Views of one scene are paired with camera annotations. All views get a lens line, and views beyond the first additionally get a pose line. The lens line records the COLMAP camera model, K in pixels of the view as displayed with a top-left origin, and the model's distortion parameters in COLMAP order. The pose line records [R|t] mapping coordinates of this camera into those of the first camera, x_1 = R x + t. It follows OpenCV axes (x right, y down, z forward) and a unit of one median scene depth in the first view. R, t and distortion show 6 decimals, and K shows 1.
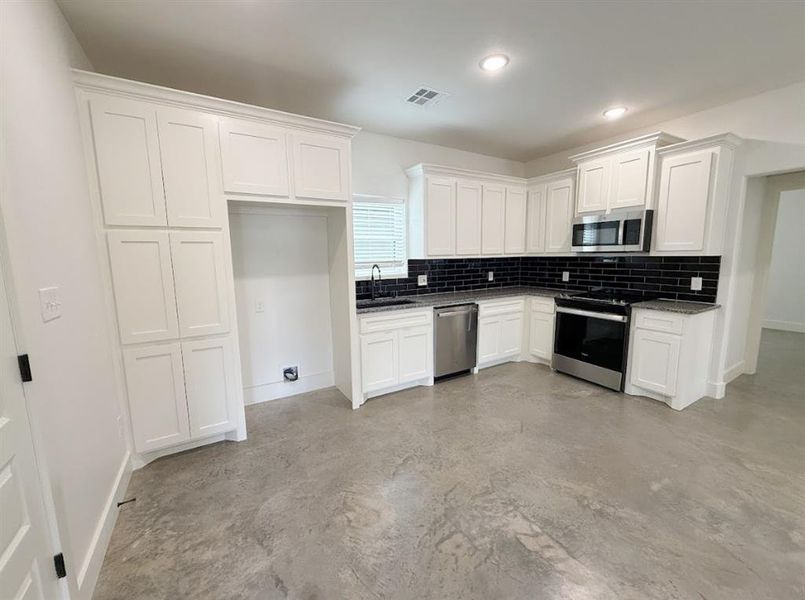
lens RADIAL K [[325.8, 0, 404.1], [0, 325.8, 299.7], [0, 0, 1]] dist [0.000372, 0.000187]
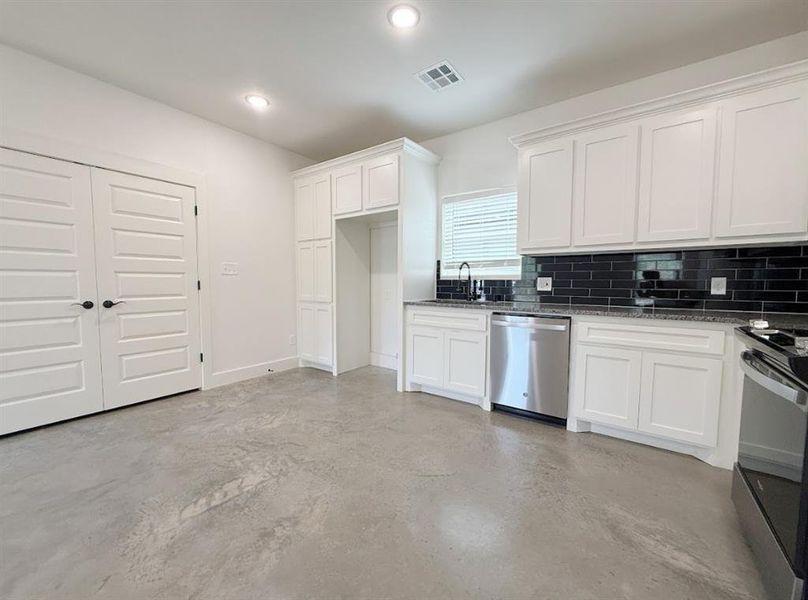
lens RADIAL K [[332.0, 0, 405.2], [0, 332.0, 303.9], [0, 0, 1]] dist [-0.000203, 0.000222]
pose [[0.381682, 0.077495, -0.921039, 0.848529], [-0.136585, 0.990268, 0.026718, 0.011825], [0.914146, 0.115602, 0.388553, 0.543257]]
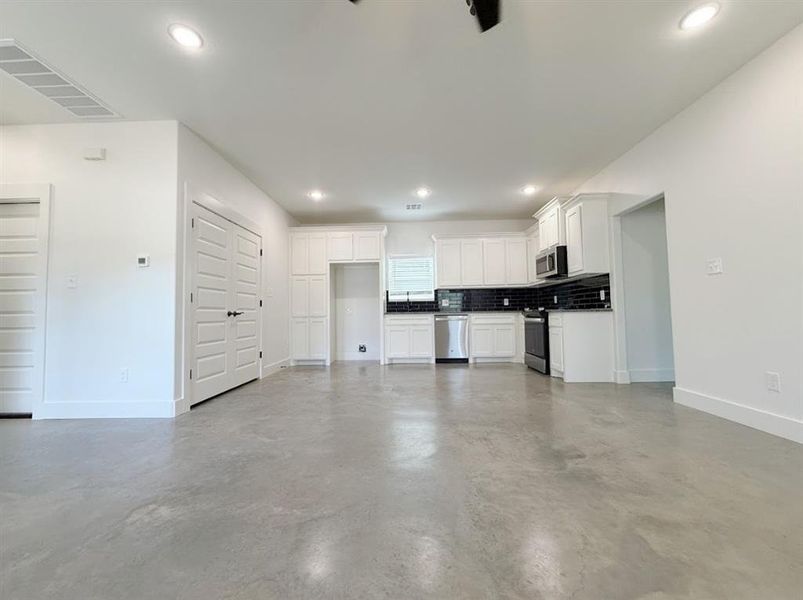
lens RADIAL K [[329.5, 0, 401.3], [0, 329.5, 301.8], [0, 0, 1]] dist [0.000503, -0.000212]
pose [[0.844092, -0.021613, -0.535762, 0.967661], [-0.069163, 0.986452, -0.148760, 0.247895], [0.531719, 0.162622, 0.831161, -0.584719]]
